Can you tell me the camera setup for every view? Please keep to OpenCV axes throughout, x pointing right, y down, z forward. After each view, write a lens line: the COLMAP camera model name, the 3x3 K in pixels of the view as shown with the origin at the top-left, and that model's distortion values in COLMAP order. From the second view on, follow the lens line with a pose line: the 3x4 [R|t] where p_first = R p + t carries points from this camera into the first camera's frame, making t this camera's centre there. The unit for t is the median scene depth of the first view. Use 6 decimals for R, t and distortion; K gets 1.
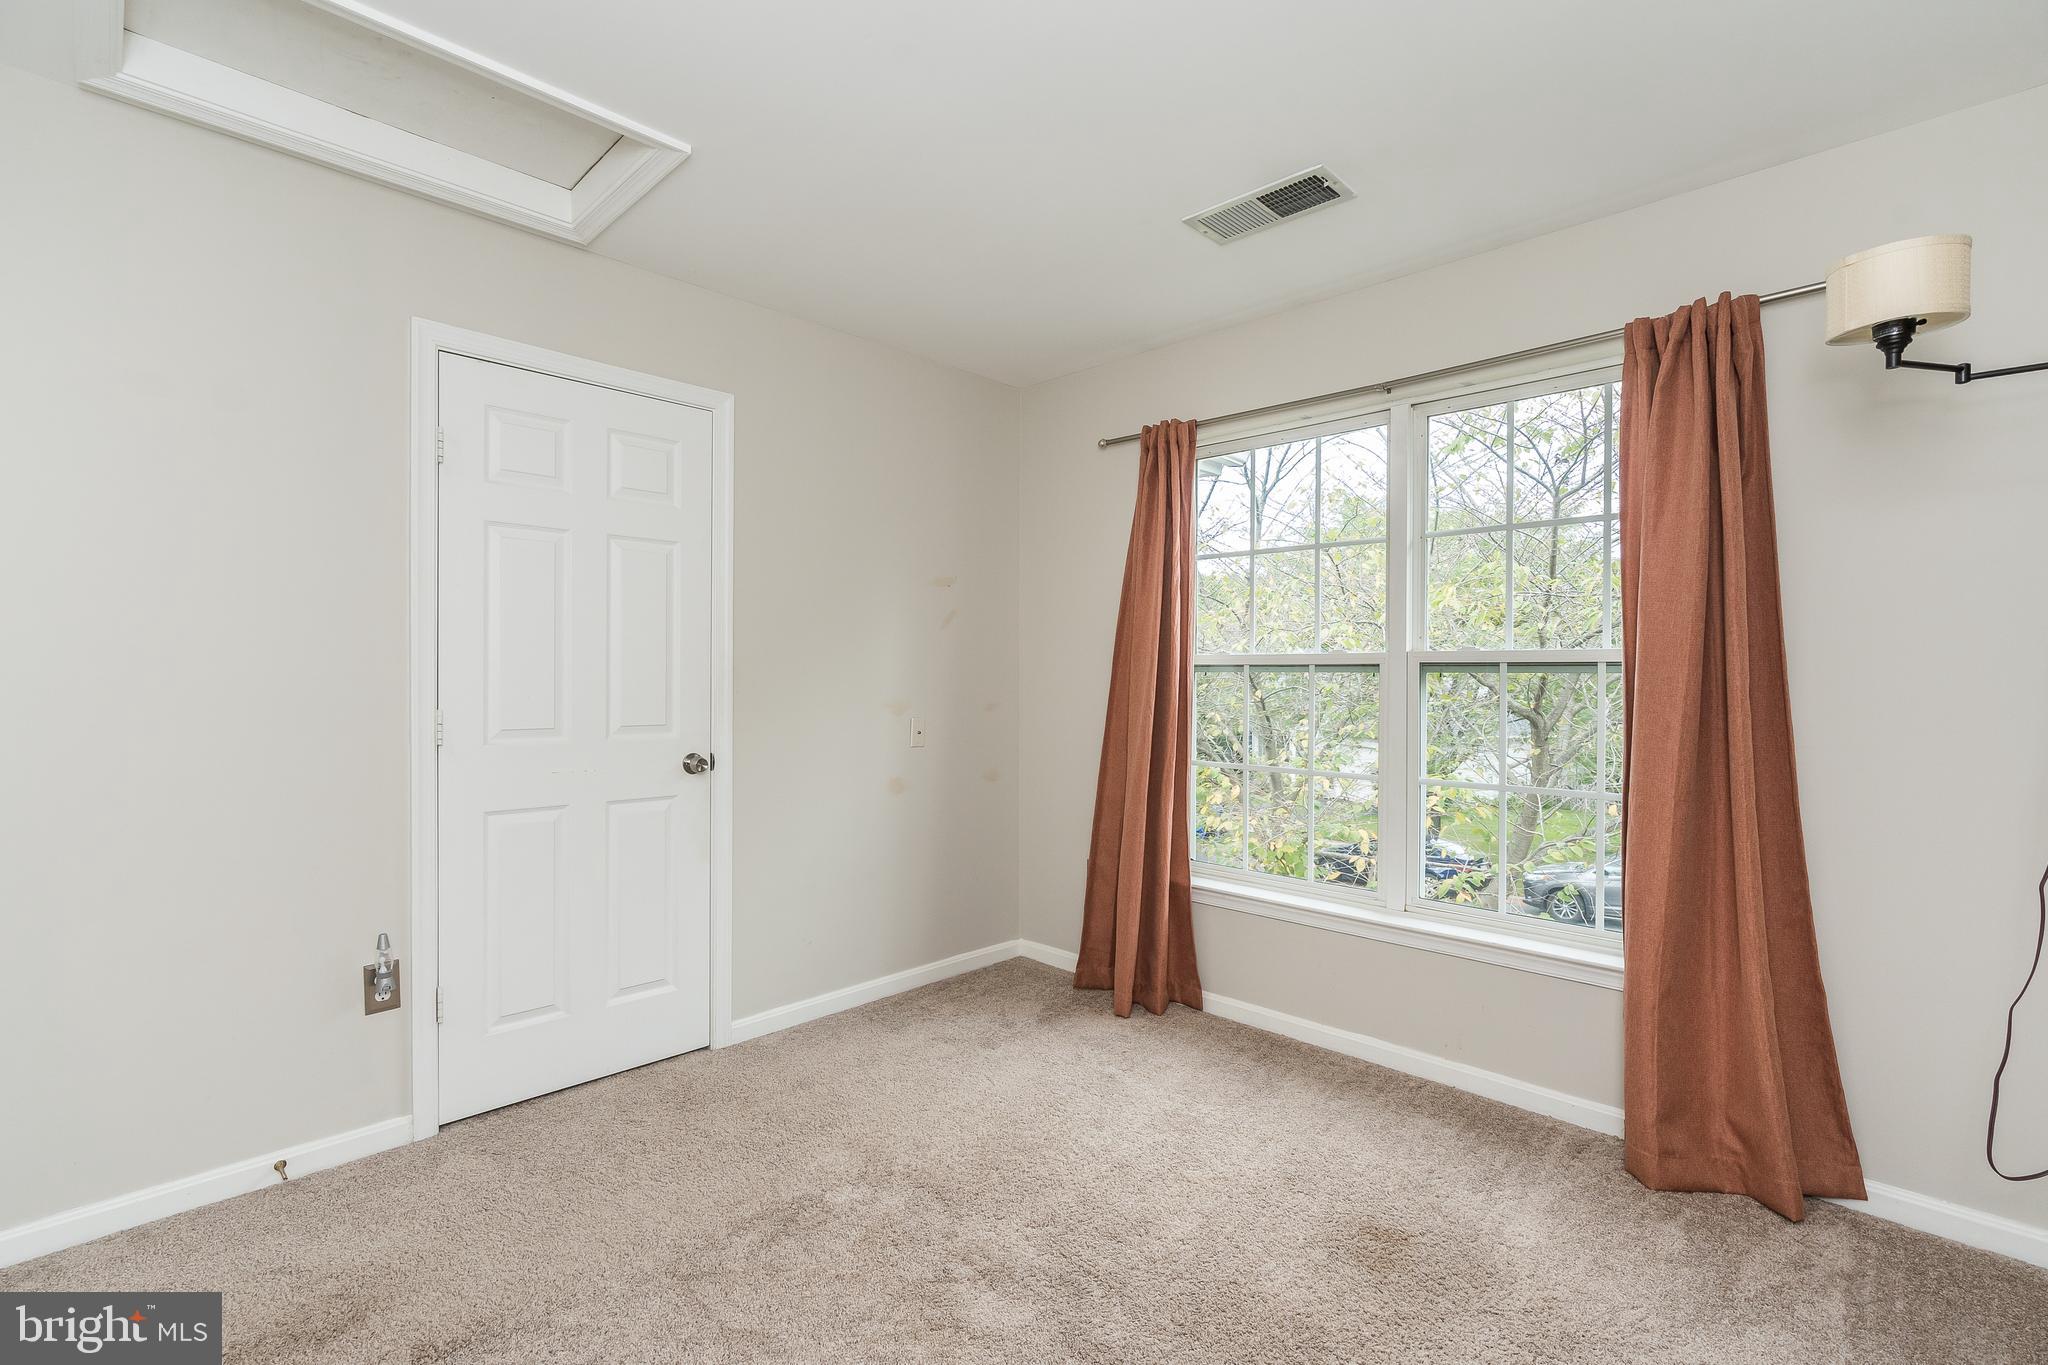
lens RADIAL K [[926.6, 0, 1005.1], [0, 926.6, 688.1], [0, 0, 1]] dist [0.000888, 0.000538]
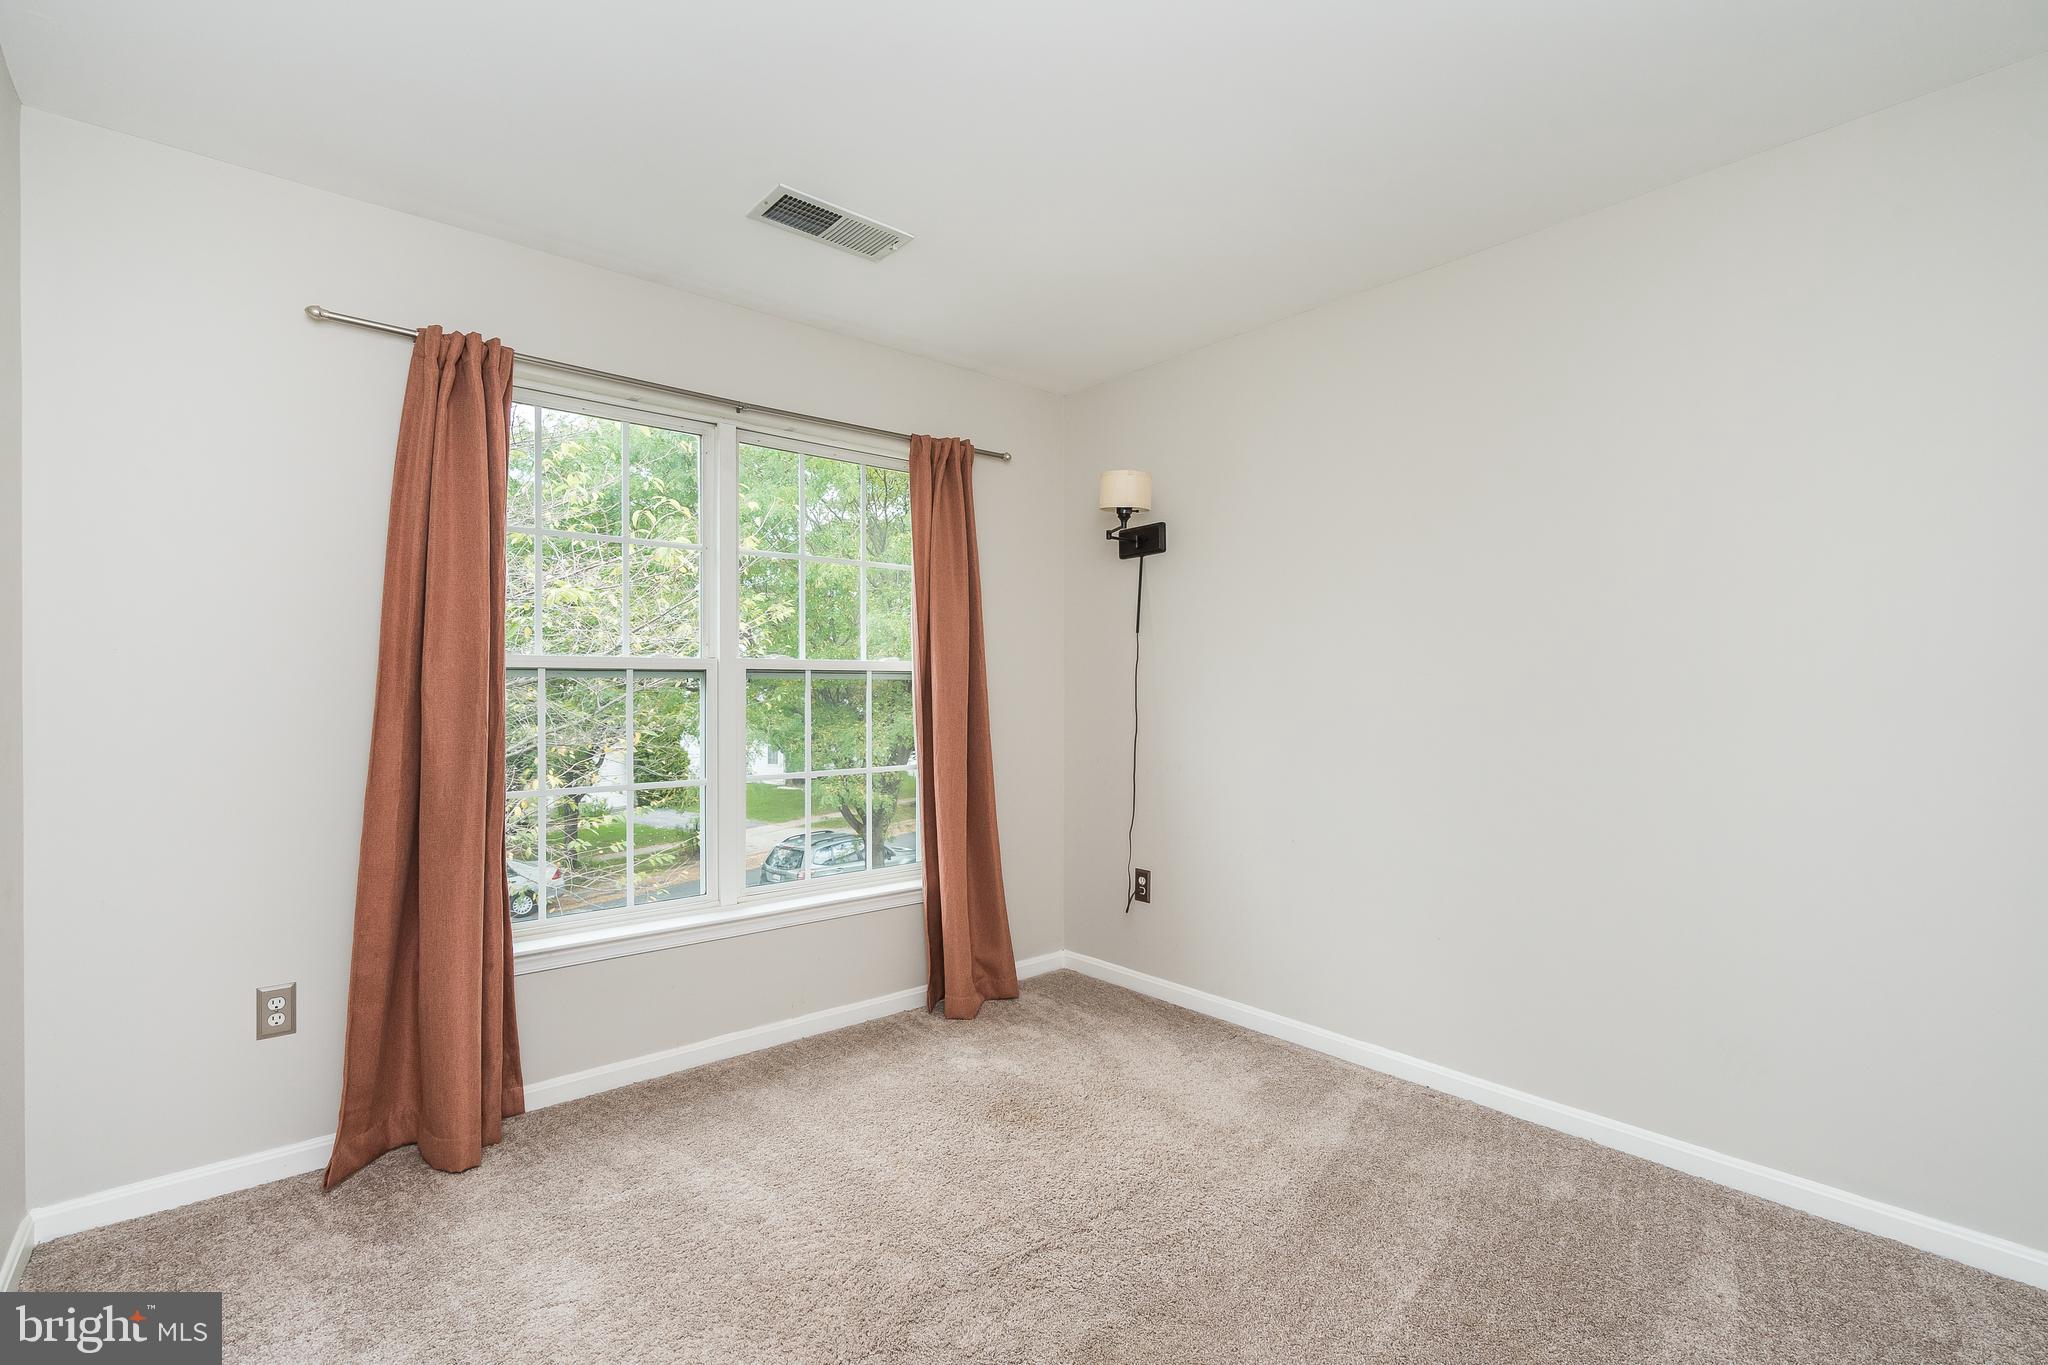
lens RADIAL K [[926.6, 0, 1005.1], [0, 926.6, 688.1], [0, 0, 1]] dist [0.000888, 0.000538]
pose [[0.088039, -0.009989, 0.996067, -0.588962], [0.013618, 0.999868, 0.008824, -0.010726], [-0.996024, 0.012787, 0.088164, 0.589420]]
